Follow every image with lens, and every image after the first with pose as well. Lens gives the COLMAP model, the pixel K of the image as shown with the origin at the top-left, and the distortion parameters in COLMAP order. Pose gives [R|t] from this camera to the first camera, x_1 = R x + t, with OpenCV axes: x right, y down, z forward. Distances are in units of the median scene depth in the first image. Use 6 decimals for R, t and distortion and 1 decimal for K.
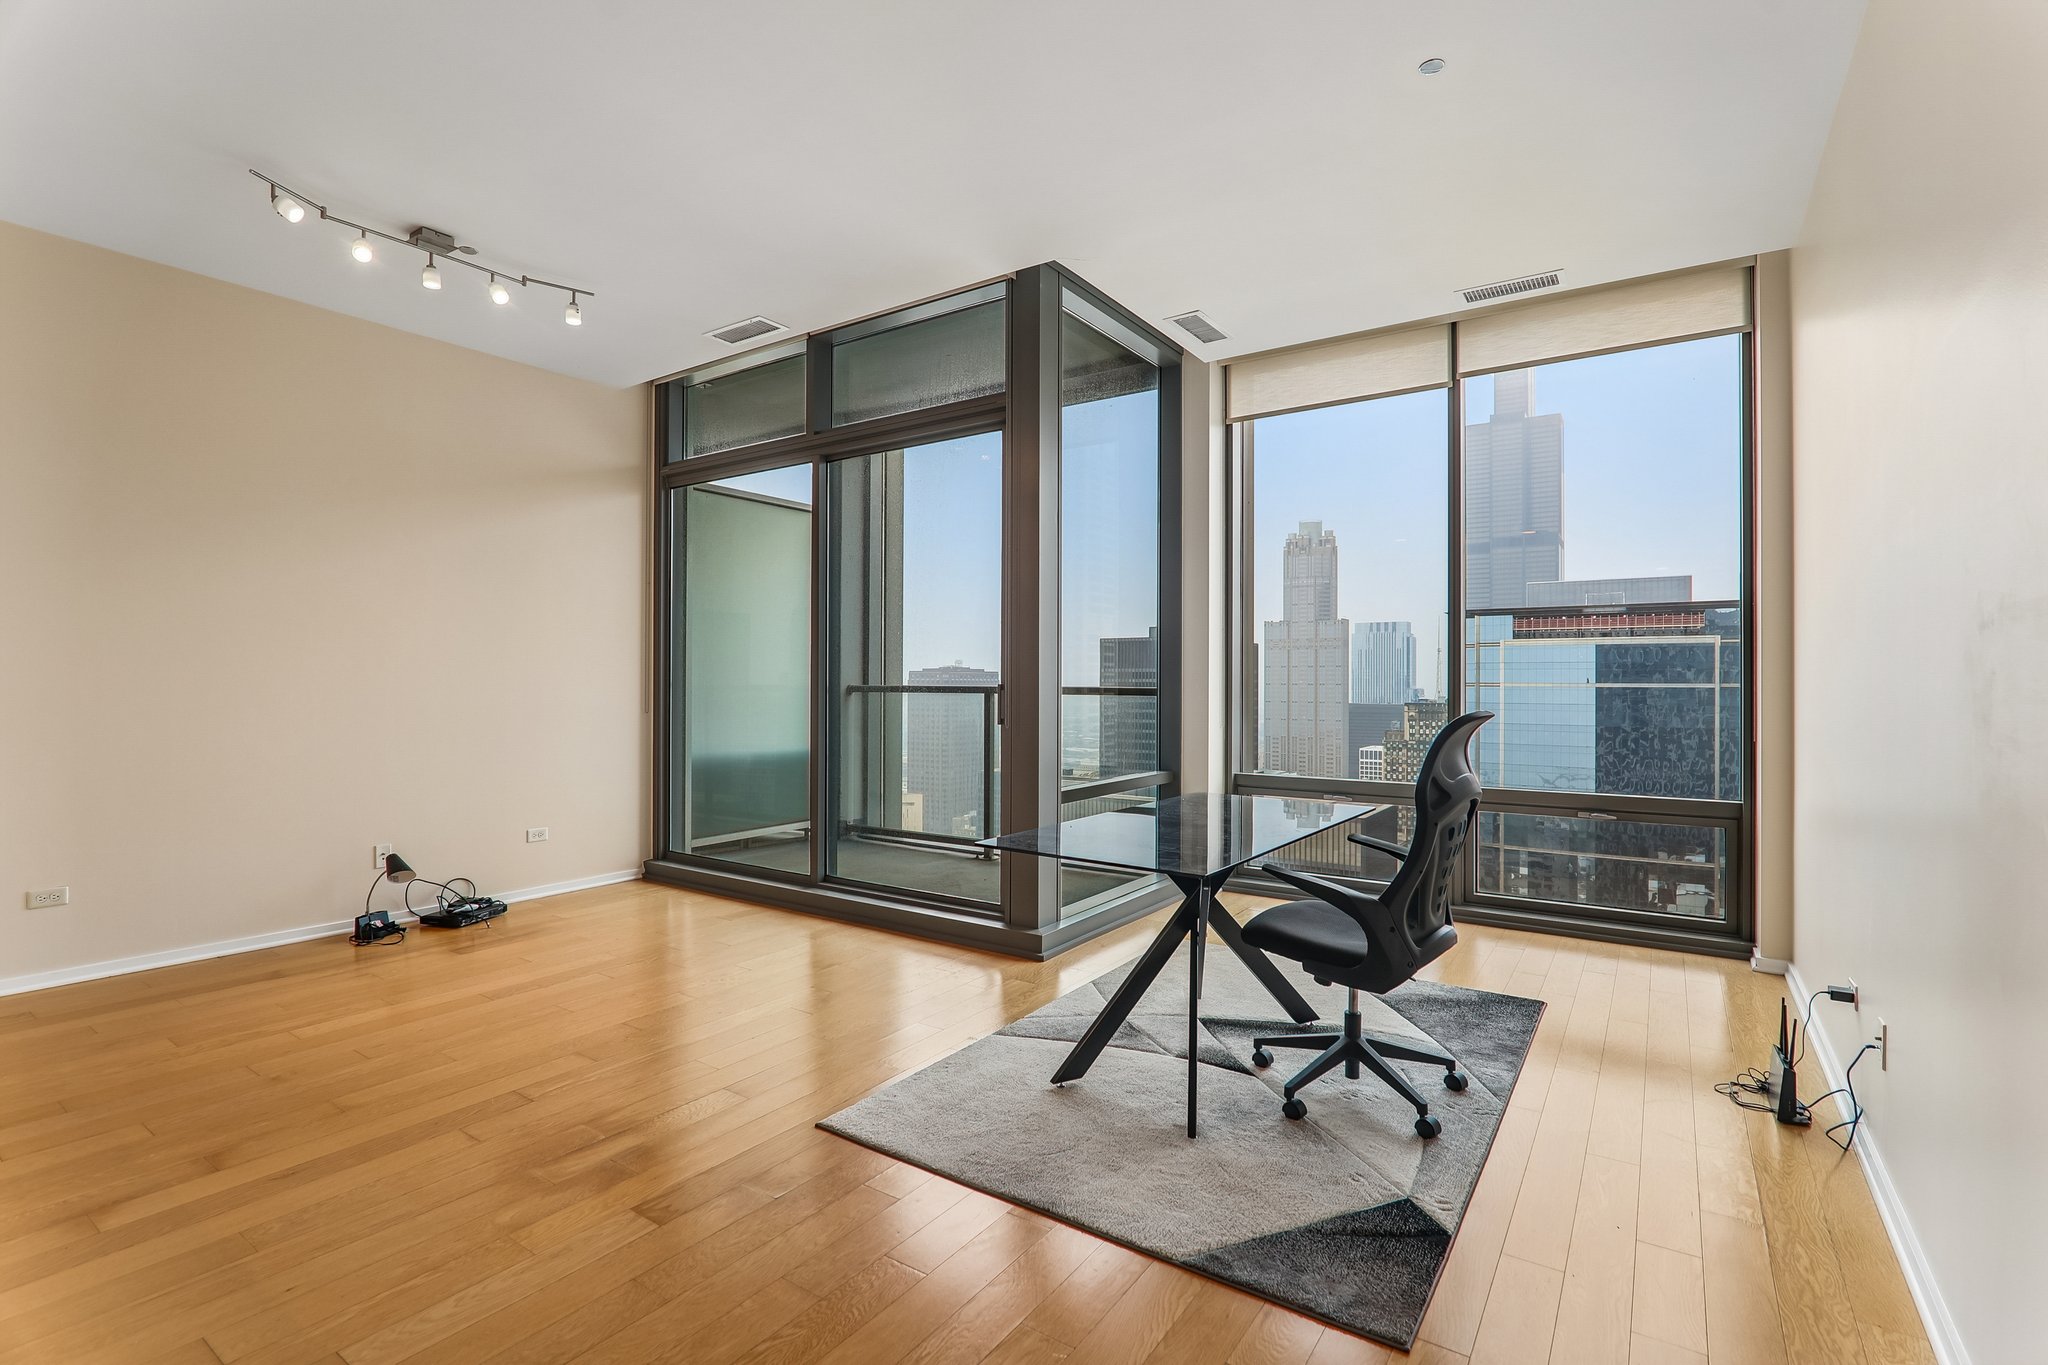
lens RADIAL K [[940.7, 0, 1039.2], [0, 940.7, 681.2], [0, 0, 1]] dist [-0.017742, 0.000740]
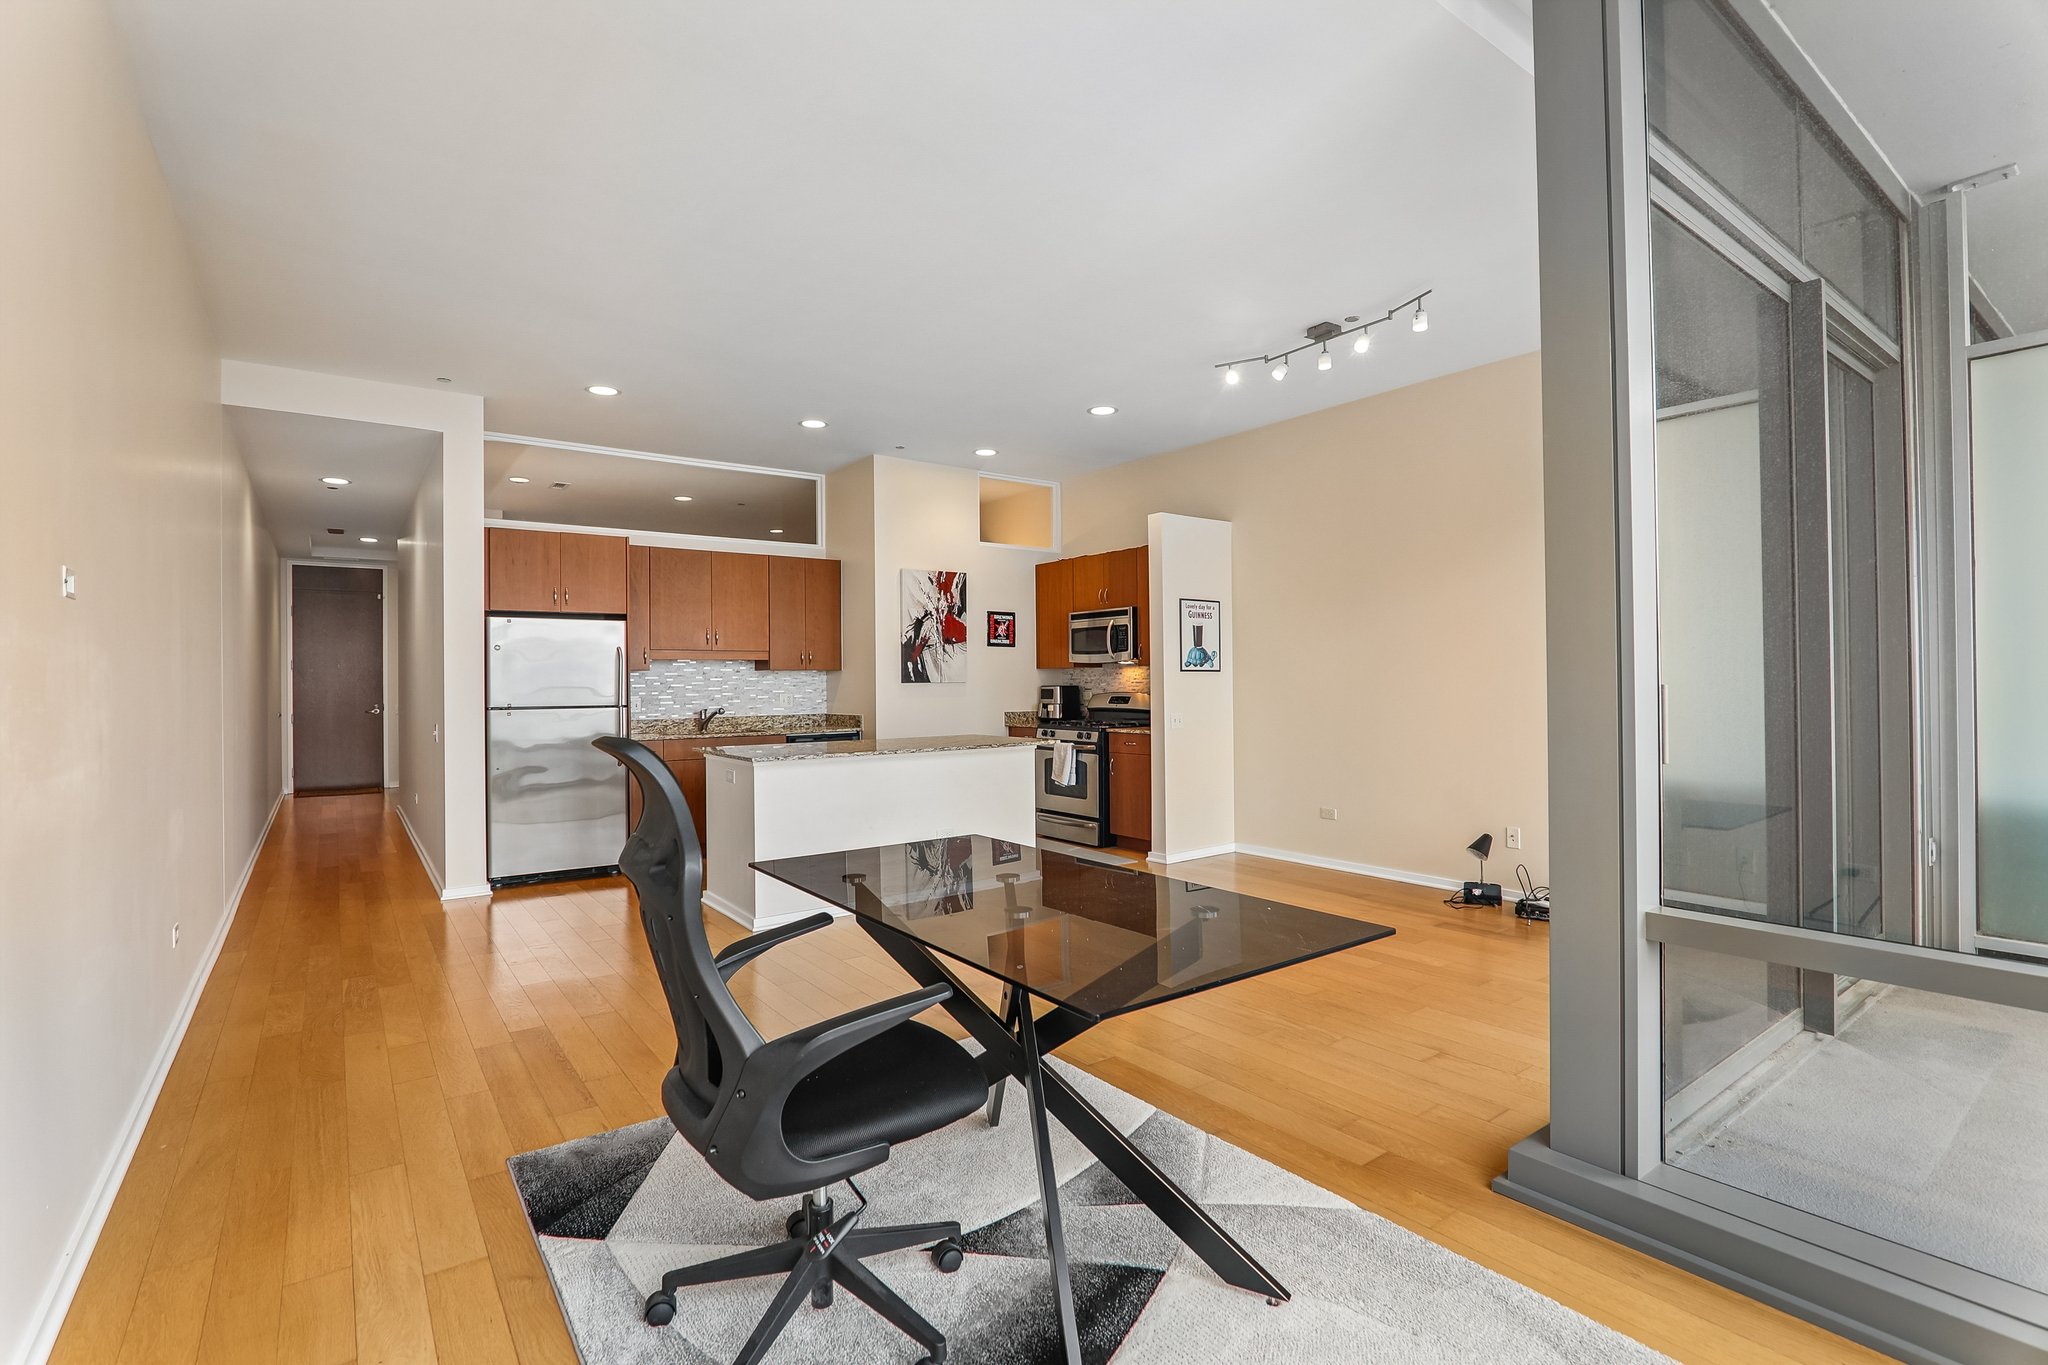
lens RADIAL K [[940.7, 0, 1006.5], [0, 940.7, 679.6], [0, 0, 1]] dist [-0.017742, 0.000740]
pose [[-0.342076, -0.002850, -0.939668, 0.352404], [0.009112, 0.999938, -0.006350, 0.000946], [0.939628, -0.010734, -0.342029, 0.528194]]
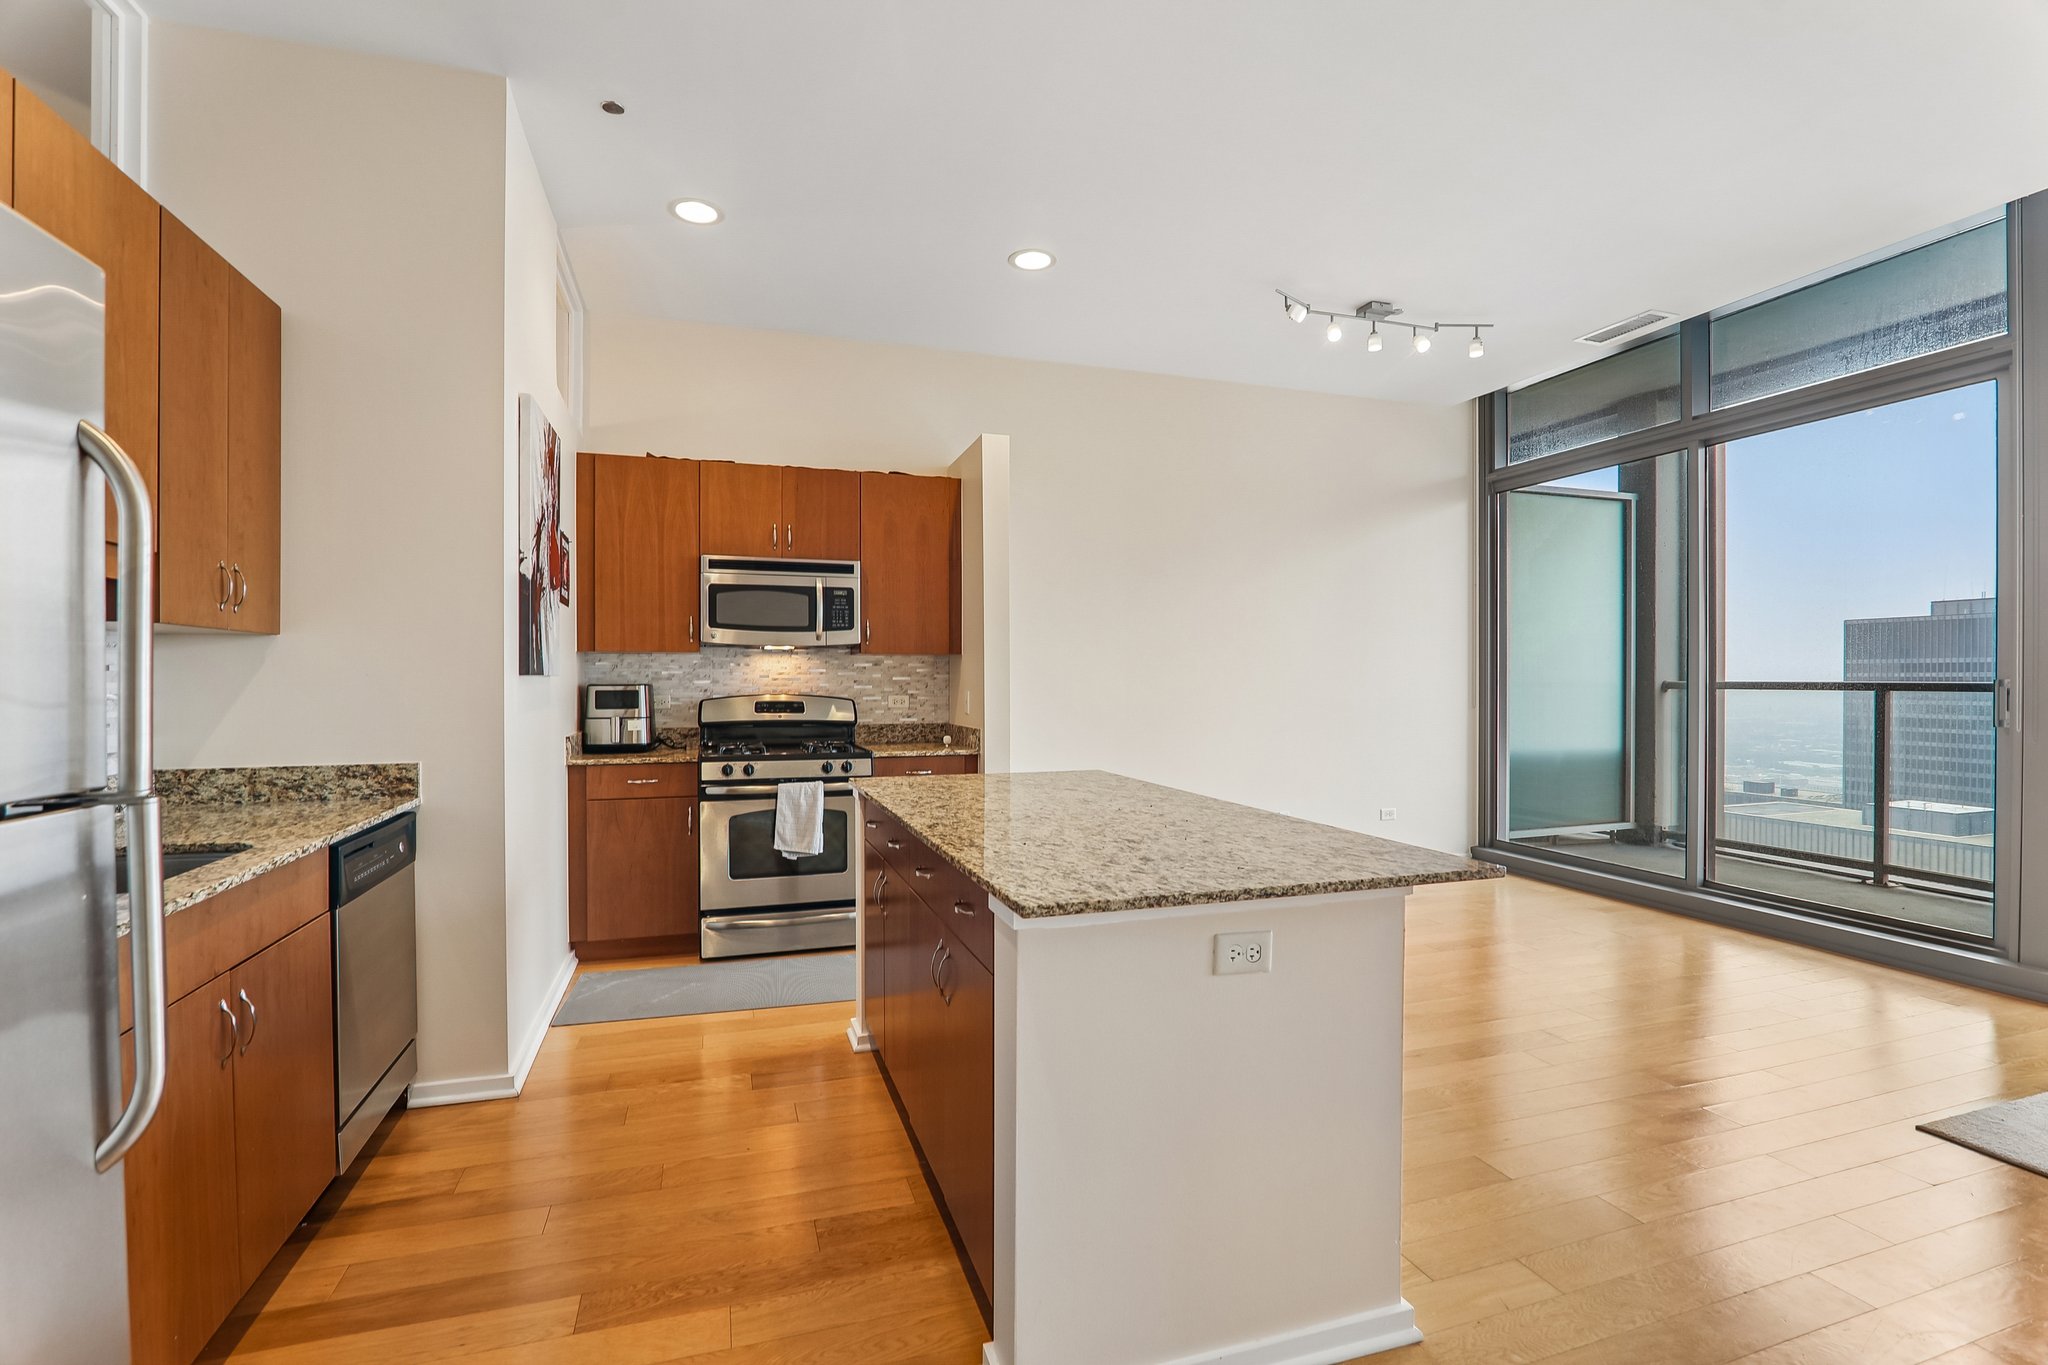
lens RADIAL K [[940.7, 0, 1026.4], [0, 940.7, 680.0], [0, 0, 1]] dist [-0.017742, 0.000740]
pose [[0.793113, -0.004182, -0.609060, -0.141619], [0.005039, 0.999987, -0.000305, 0.000407], [0.609053, -0.002827, 0.793124, -0.120569]]
